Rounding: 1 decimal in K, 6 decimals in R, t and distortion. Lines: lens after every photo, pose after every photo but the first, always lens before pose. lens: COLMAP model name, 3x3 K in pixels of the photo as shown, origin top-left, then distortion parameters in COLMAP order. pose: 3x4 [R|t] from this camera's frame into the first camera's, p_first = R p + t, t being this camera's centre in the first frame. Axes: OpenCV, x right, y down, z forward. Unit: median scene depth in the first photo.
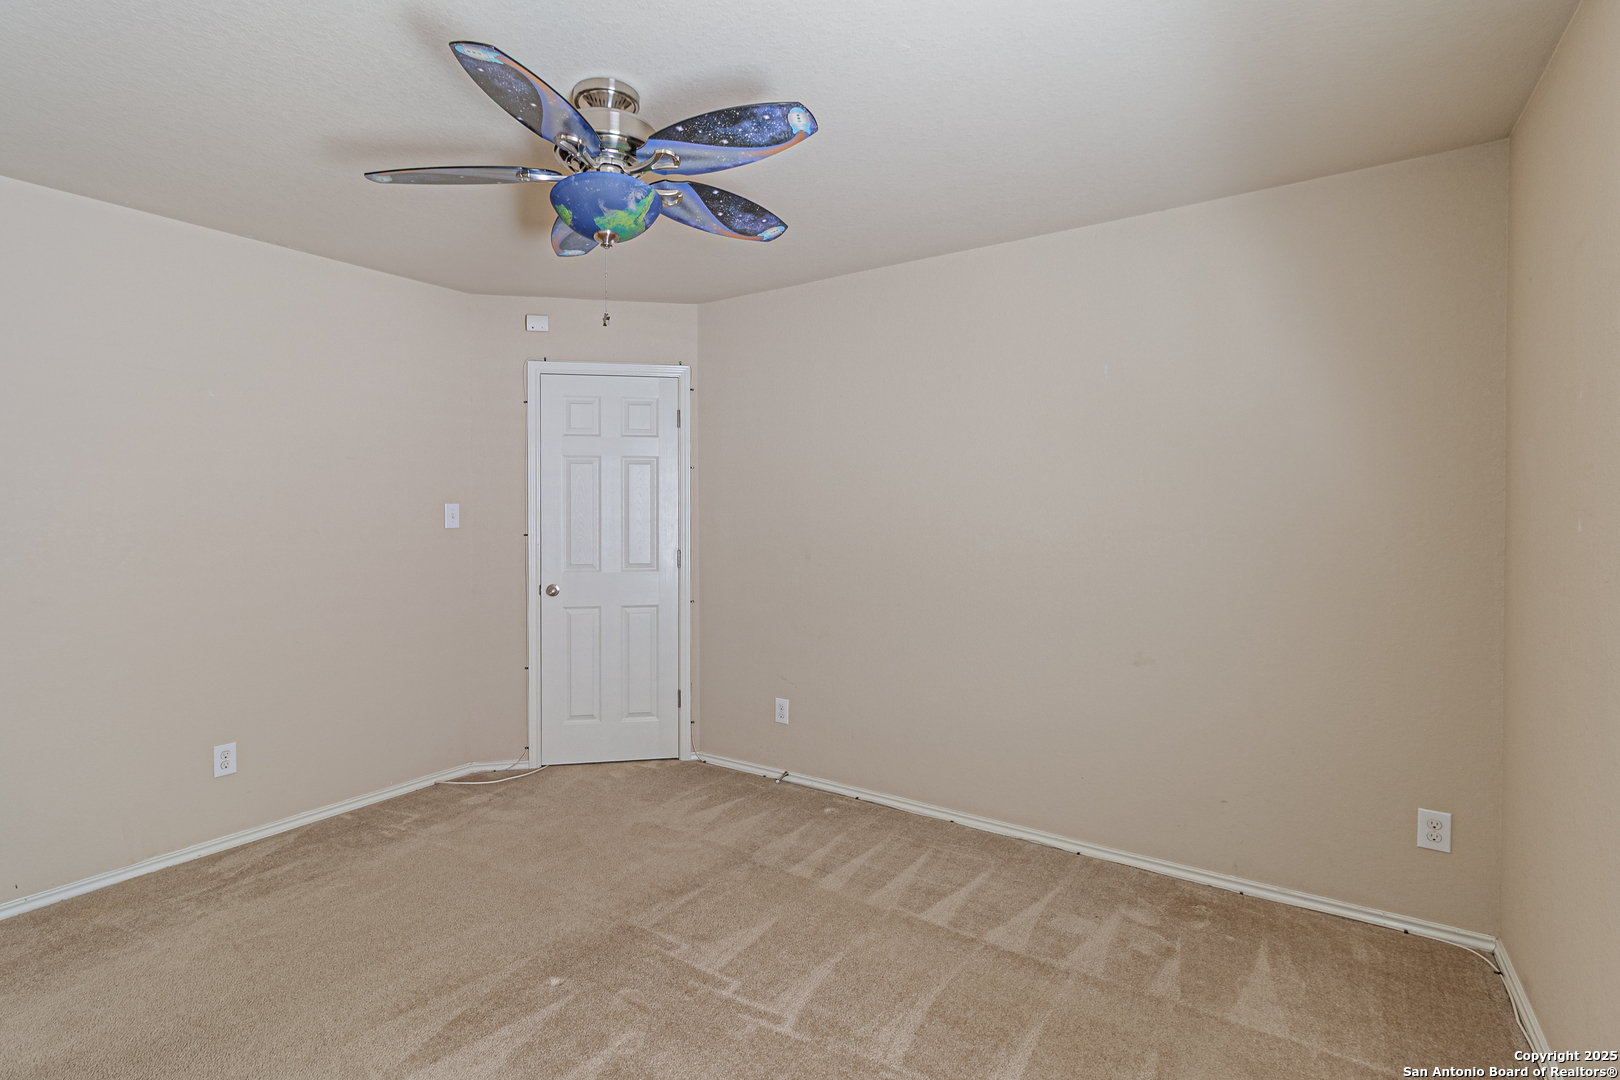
lens RADIAL K [[775.5, 0, 804.7], [0, 775.5, 509.4], [0, 0, 1]] dist [0.002984, 0.000801]
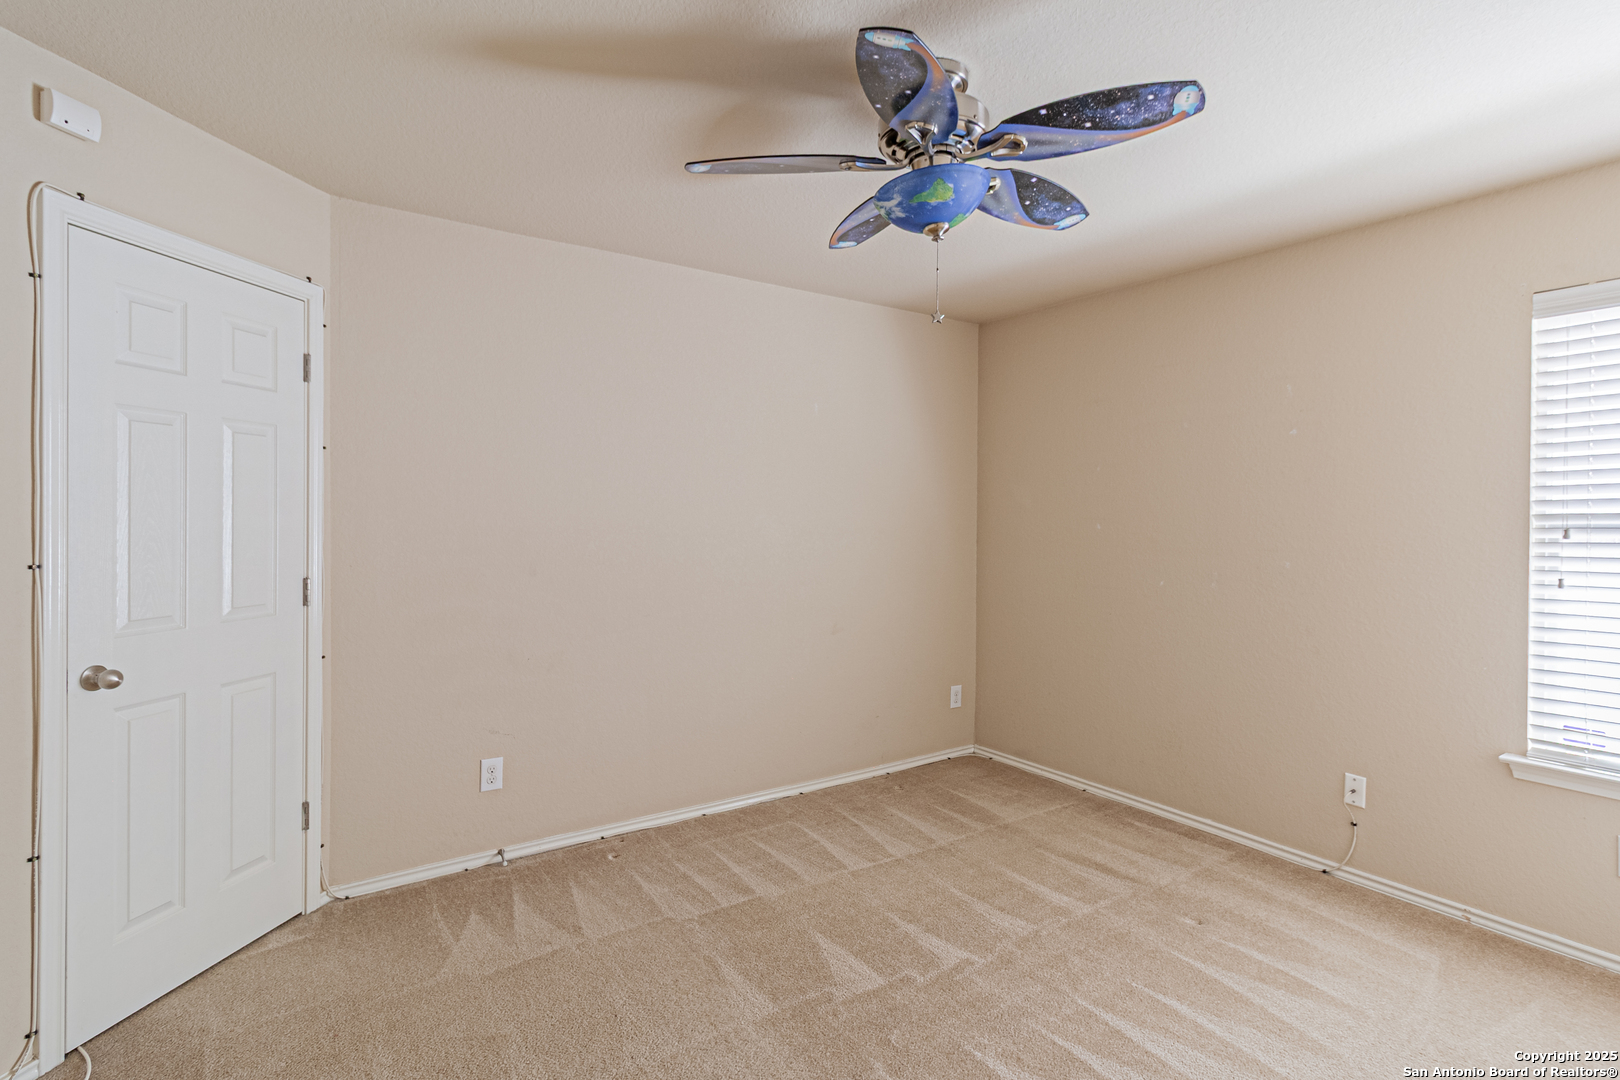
lens RADIAL K [[775.5, 0, 804.7], [0, 775.5, 509.4], [0, 0, 1]] dist [0.002984, 0.000801]
pose [[0.371065, 0.010952, 0.928542, -0.659855], [-0.011688, 0.999906, -0.007123, -0.002899], [-0.928533, -0.008210, 0.371158, 0.440033]]
